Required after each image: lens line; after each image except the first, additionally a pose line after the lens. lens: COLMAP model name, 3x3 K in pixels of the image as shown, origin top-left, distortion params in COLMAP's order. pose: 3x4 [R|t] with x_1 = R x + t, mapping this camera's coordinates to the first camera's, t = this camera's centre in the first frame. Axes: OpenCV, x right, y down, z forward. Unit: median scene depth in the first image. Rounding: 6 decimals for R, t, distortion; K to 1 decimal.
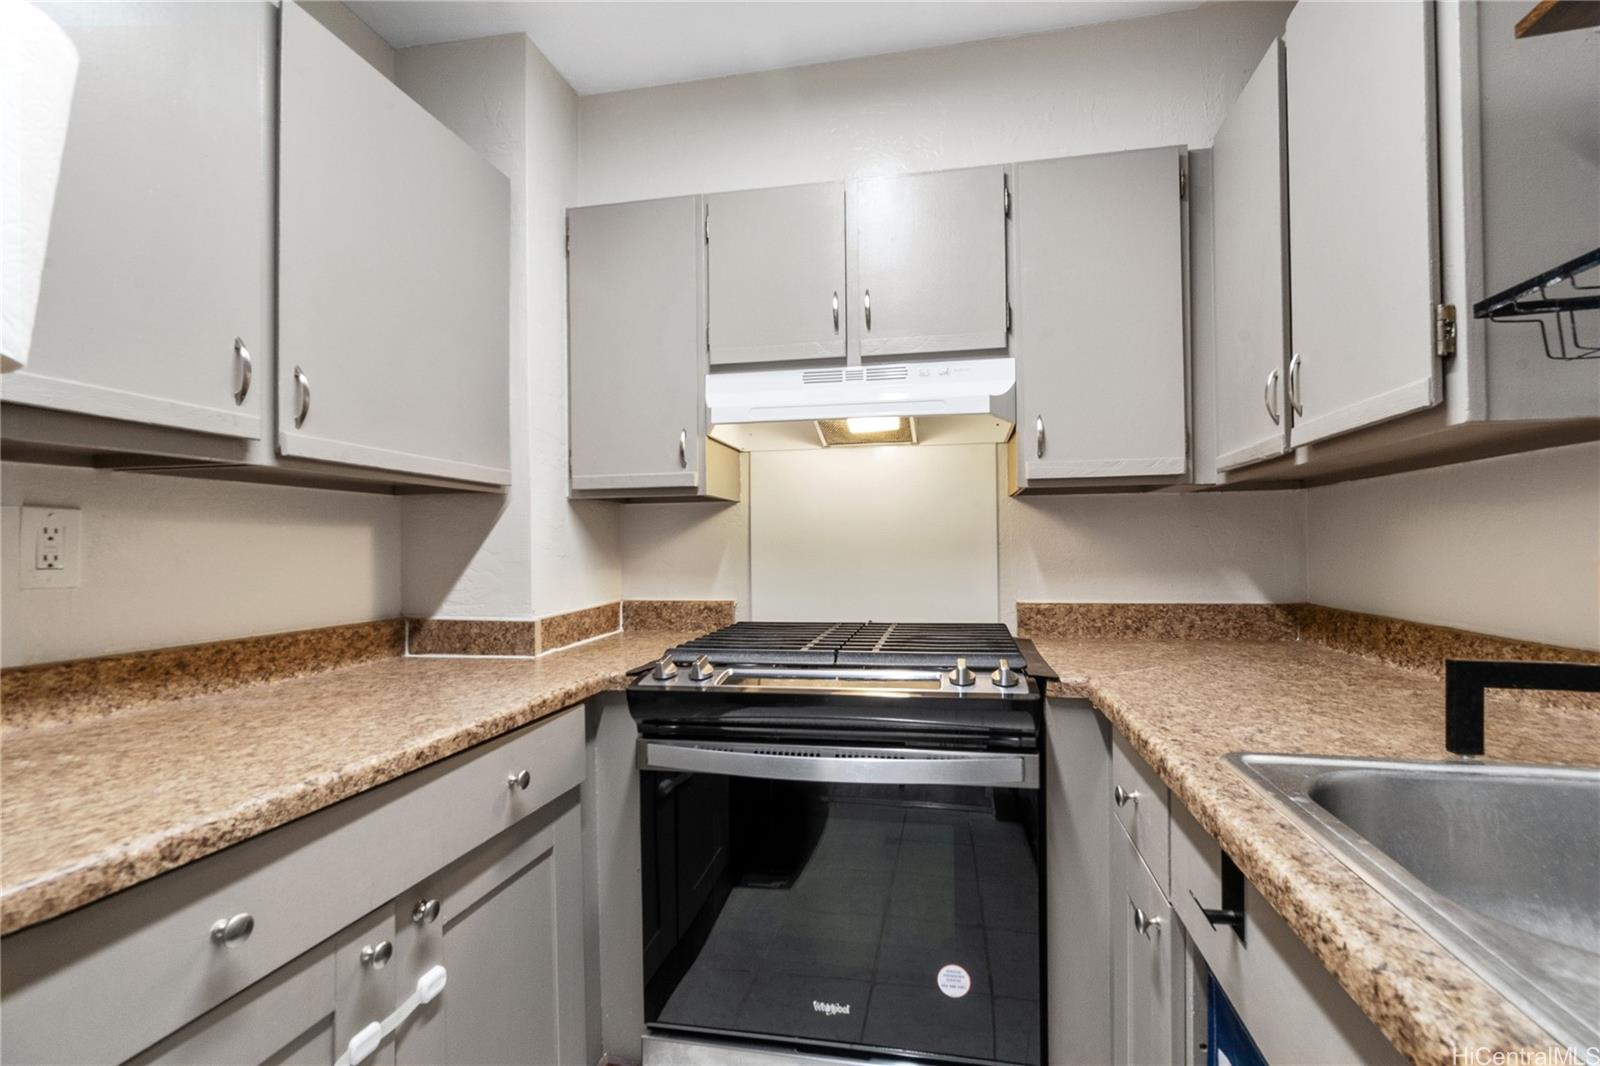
lens RADIAL K [[702.3, 0, 827.3], [0, 702.3, 540.3], [0, 0, 1]] dist [0.000912, -0.000084]
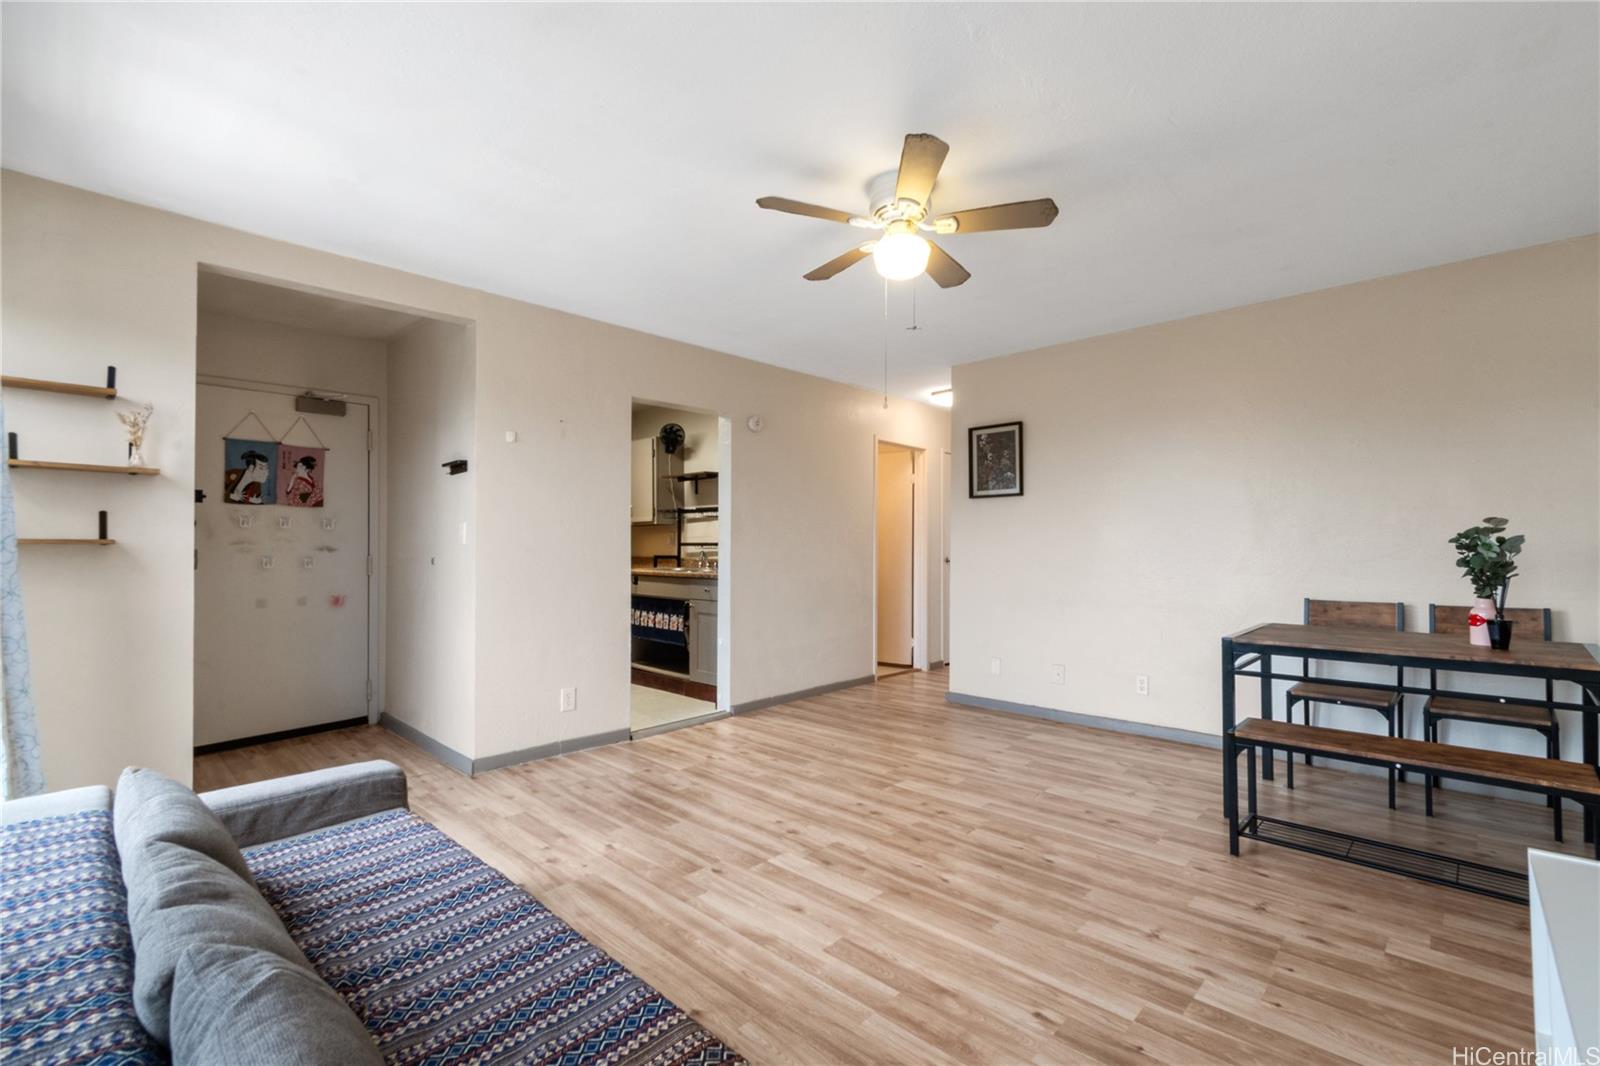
lens RADIAL K [[702.3, 0, 827.3], [0, 702.3, 540.3], [0, 0, 1]] dist [0.000912, -0.000084]
pose [[0.528505, 0.019414, 0.848708, -2.316756], [-0.014631, 0.999798, -0.013759, 0.041435], [-0.848804, -0.005146, 0.528683, -2.333627]]
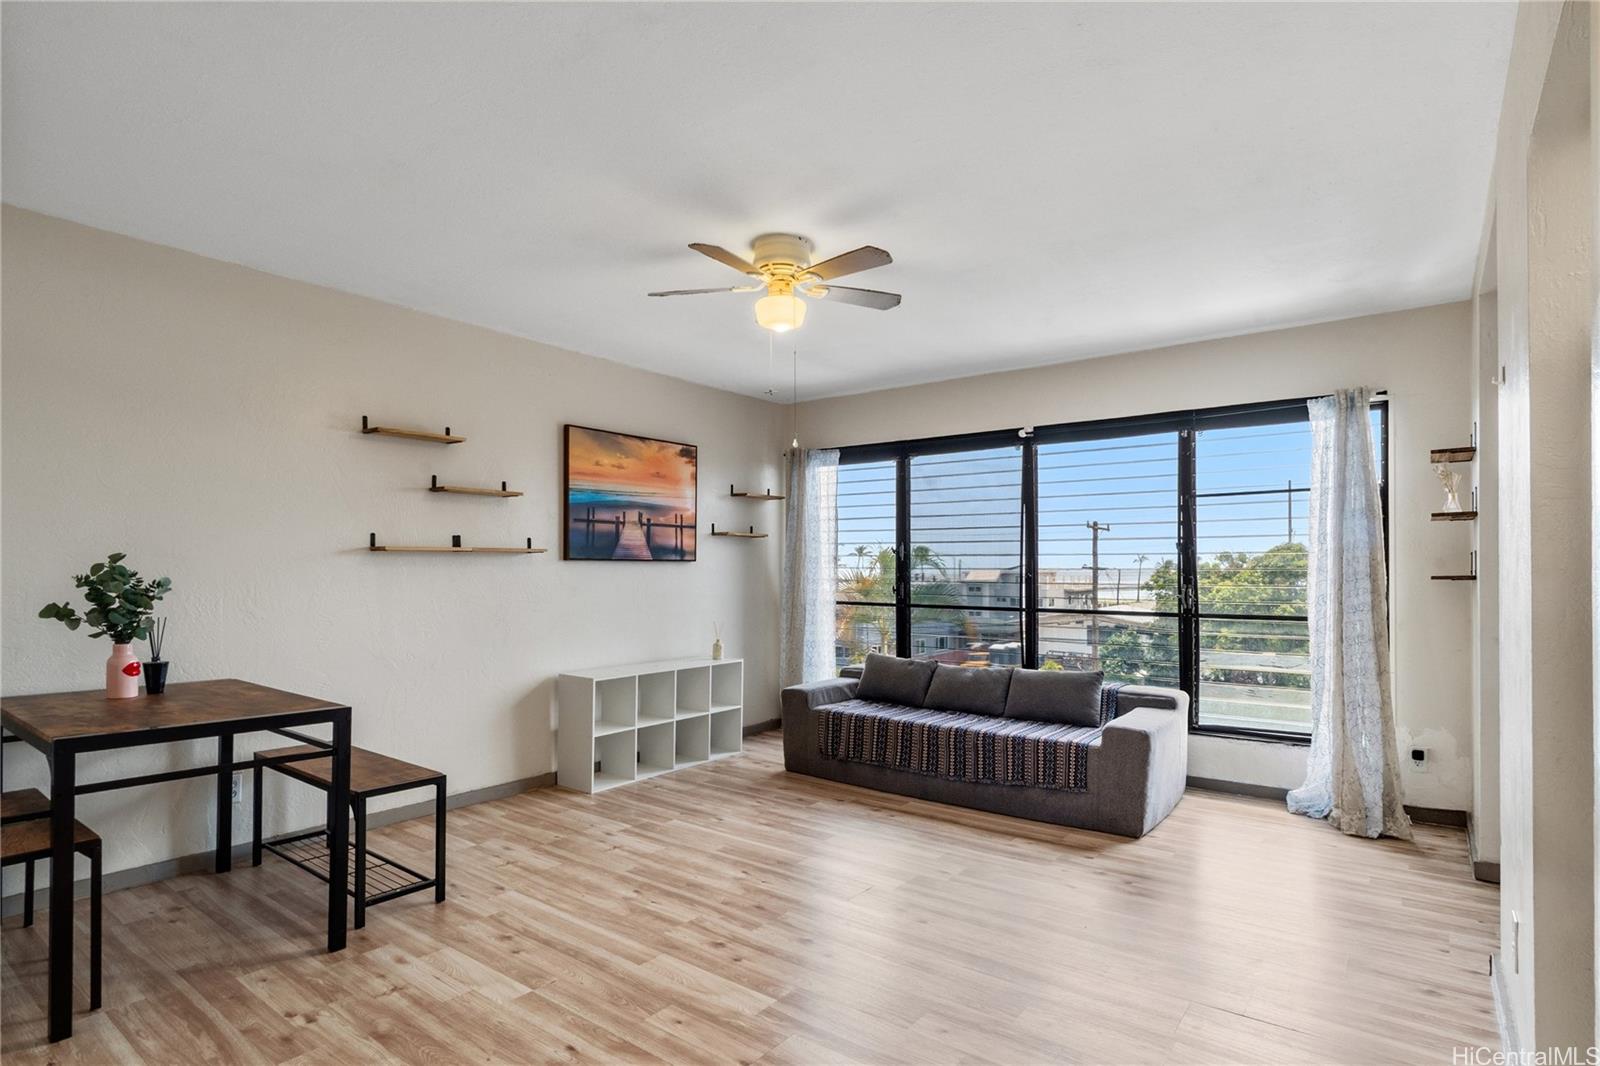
lens RADIAL K [[824.9, 0, 811.7], [0, 824.9, 569.5], [0, 0, 1]] dist [-0.002774, -0.001164]
pose [[-0.450593, 0.011224, -0.892659, 0.903326], [0.018031, 0.999831, 0.003470, -0.014223], [0.892548, -0.014532, -0.450719, -0.646241]]
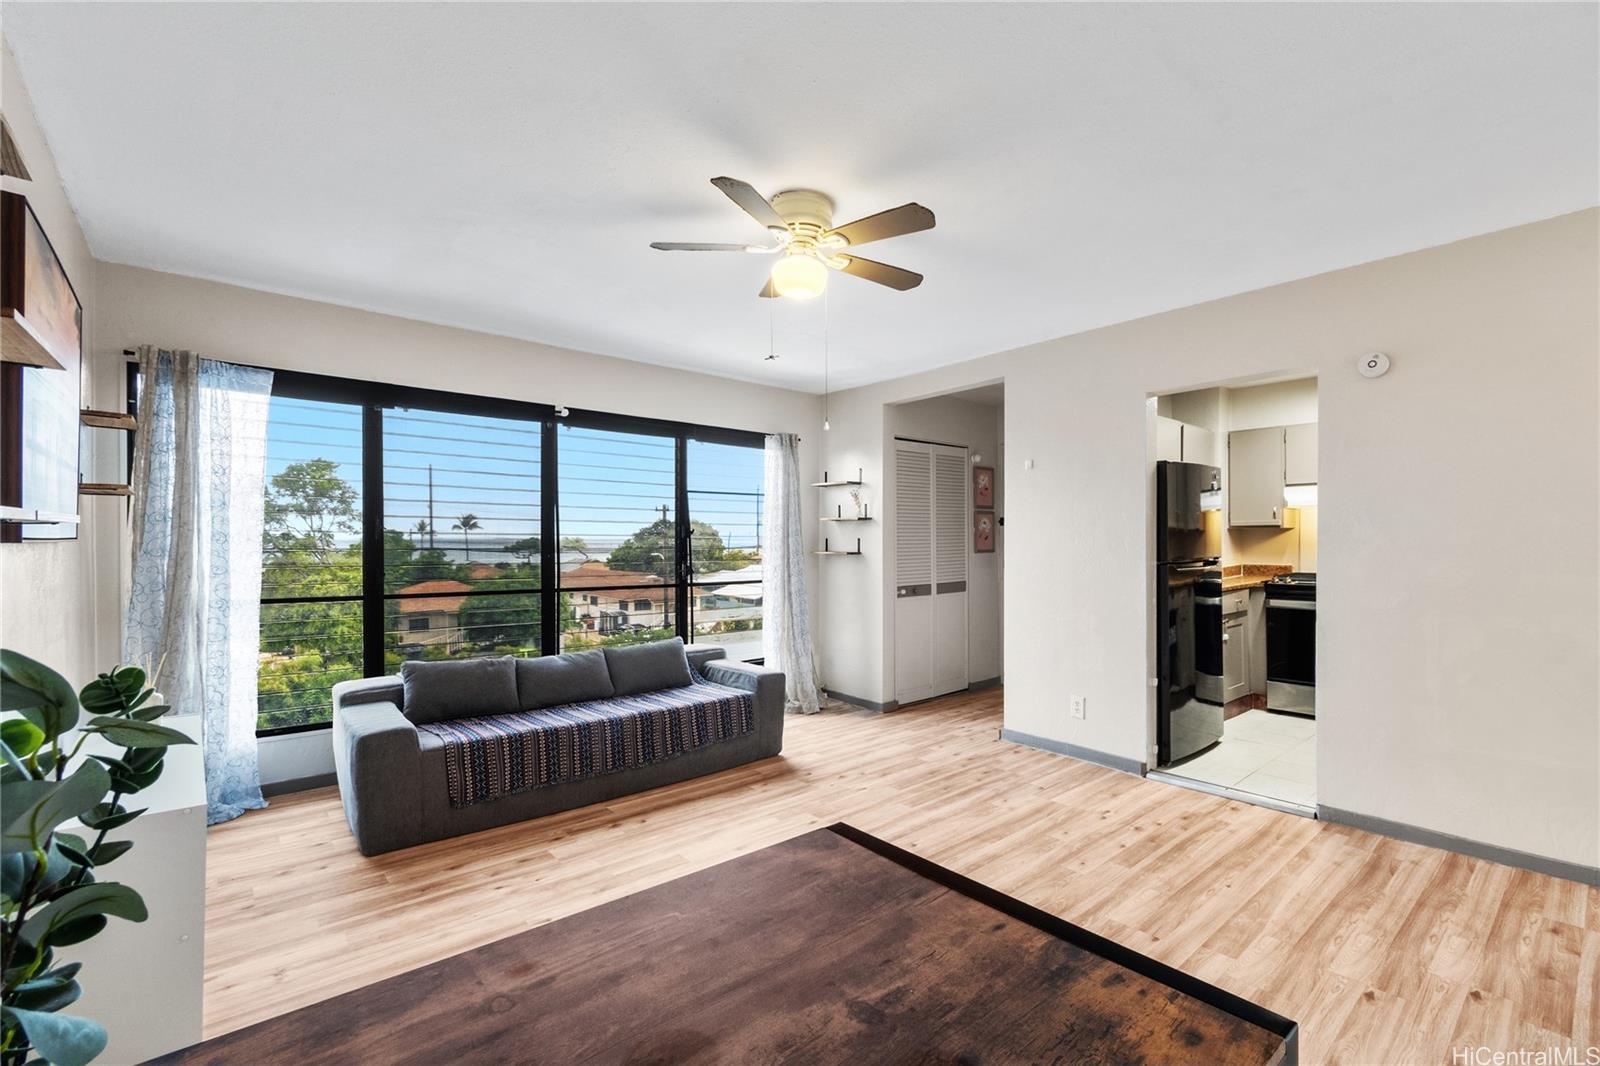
lens RADIAL K [[702.3, 0, 827.3], [0, 702.3, 540.3], [0, 0, 1]] dist [0.000912, -0.000084]
pose [[0.787920, 0.009653, -0.615702, 0.151981], [0.000108, 0.999875, 0.015815, -0.067018], [0.615778, -0.012528, 0.787820, -2.828355]]
